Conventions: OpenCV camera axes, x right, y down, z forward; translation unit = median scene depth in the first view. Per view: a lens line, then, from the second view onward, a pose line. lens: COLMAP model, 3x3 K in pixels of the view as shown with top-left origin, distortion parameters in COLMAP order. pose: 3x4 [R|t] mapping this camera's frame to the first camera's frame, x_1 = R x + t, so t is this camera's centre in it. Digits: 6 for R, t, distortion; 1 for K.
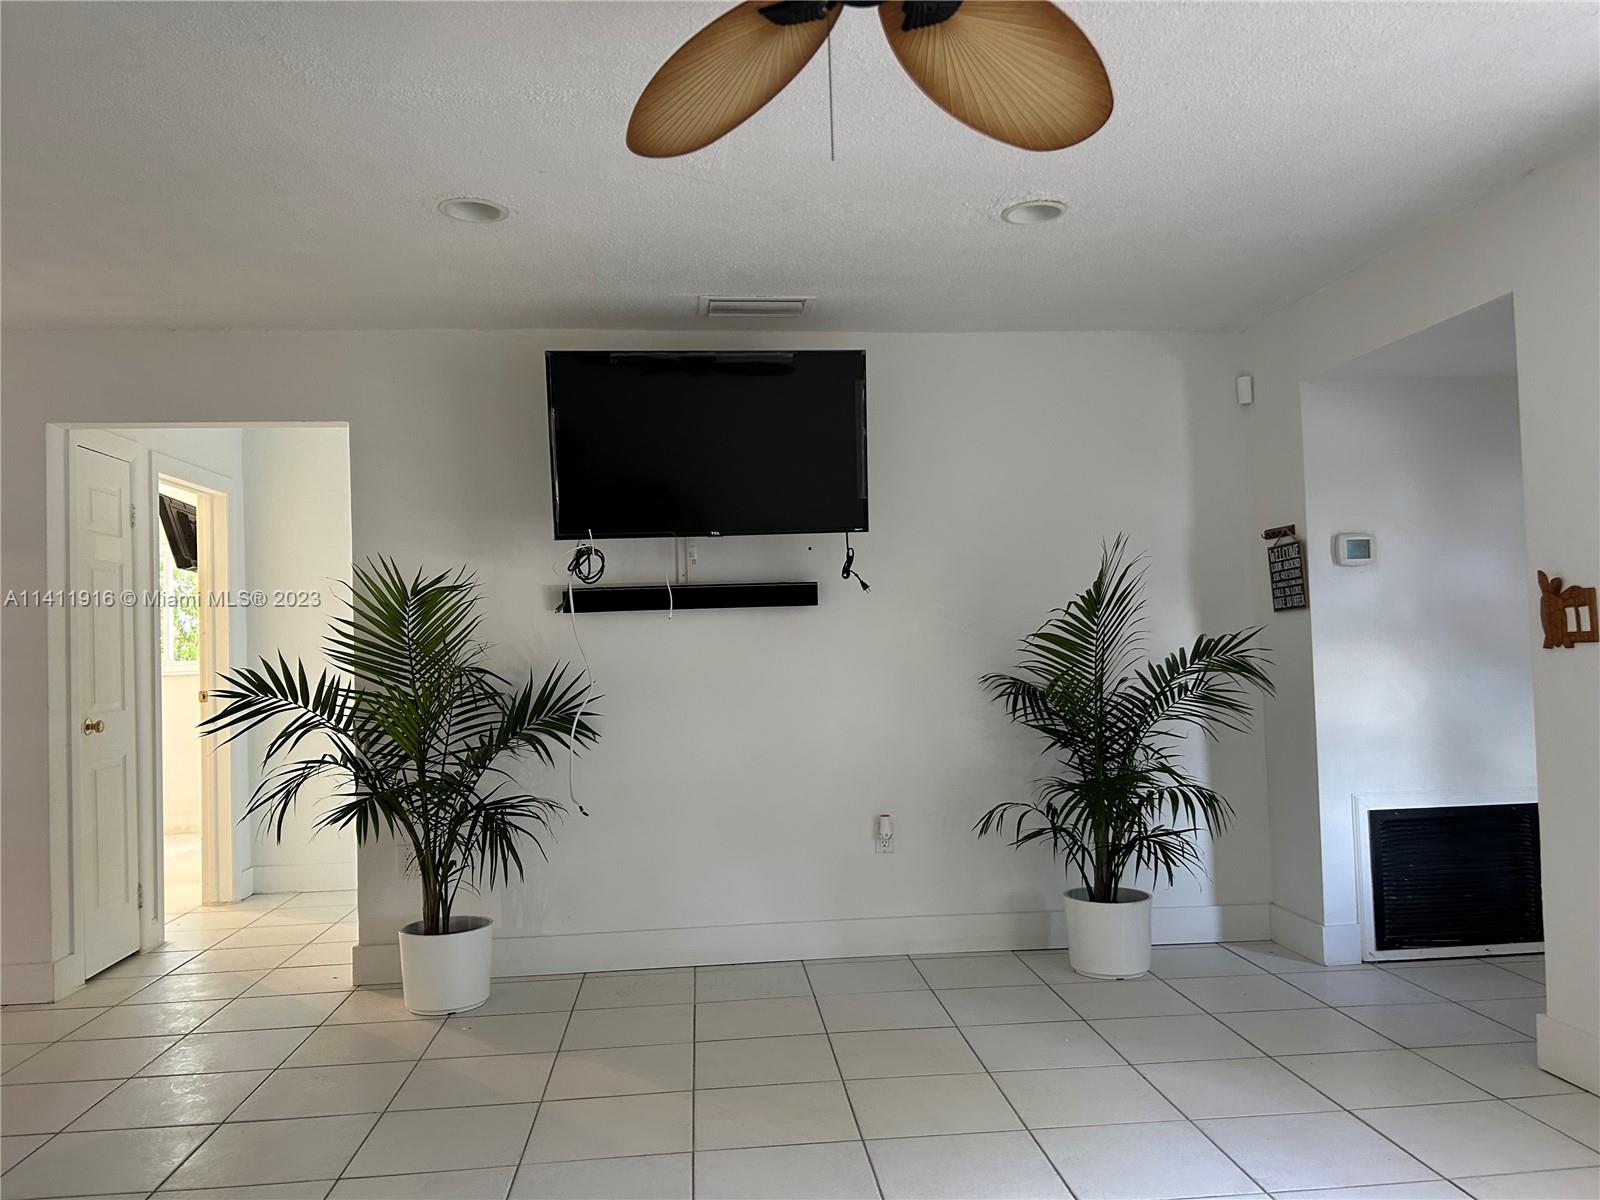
lens RADIAL K [[1226.3, 0, 800.0], [0, 1226.3, 600.0], [0, 0, 1]] dist [0.054901, -0.002786]
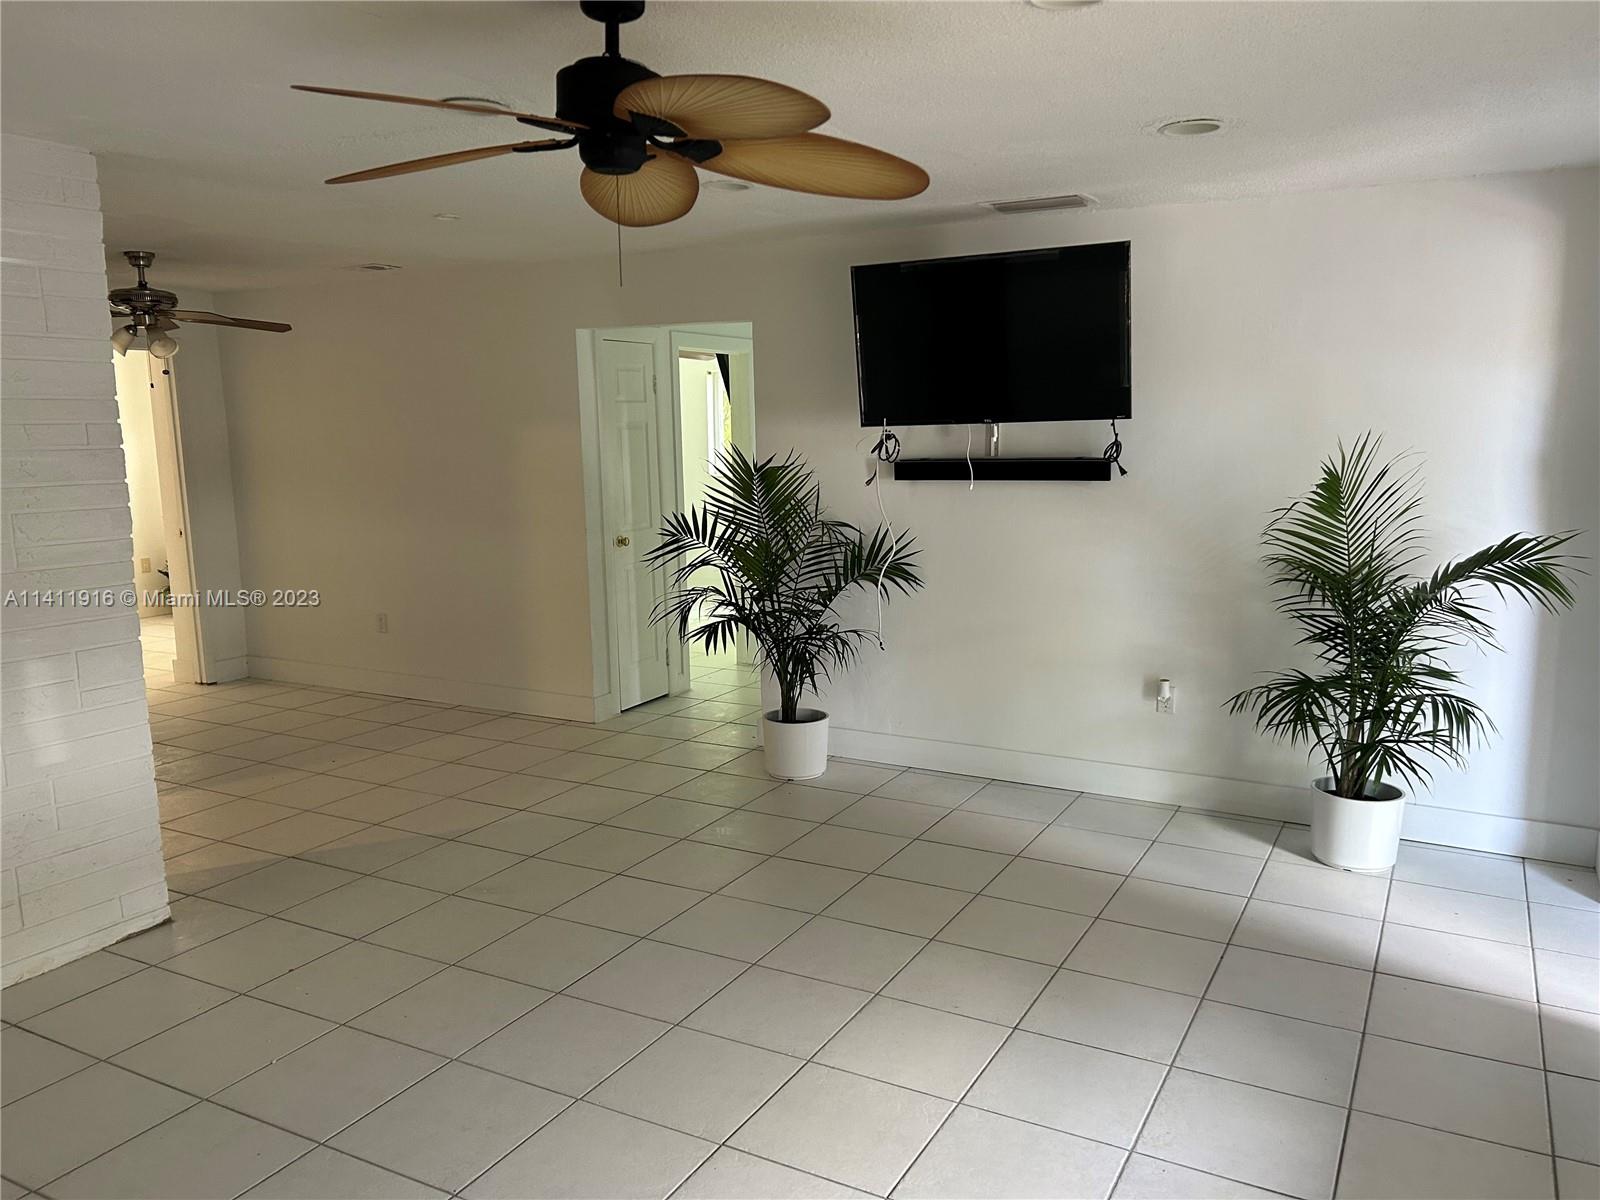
lens RADIAL K [[1209.2, 0, 800.1], [0, 1209.2, 622.1], [0, 0, 1]] dist [0.091409, -0.001258]
pose [[0.831985, 0.108778, -0.544029, 0.412599], [0.010933, 0.977185, 0.212108, -0.112396], [0.554690, -0.182419, 0.811814, -0.039361]]
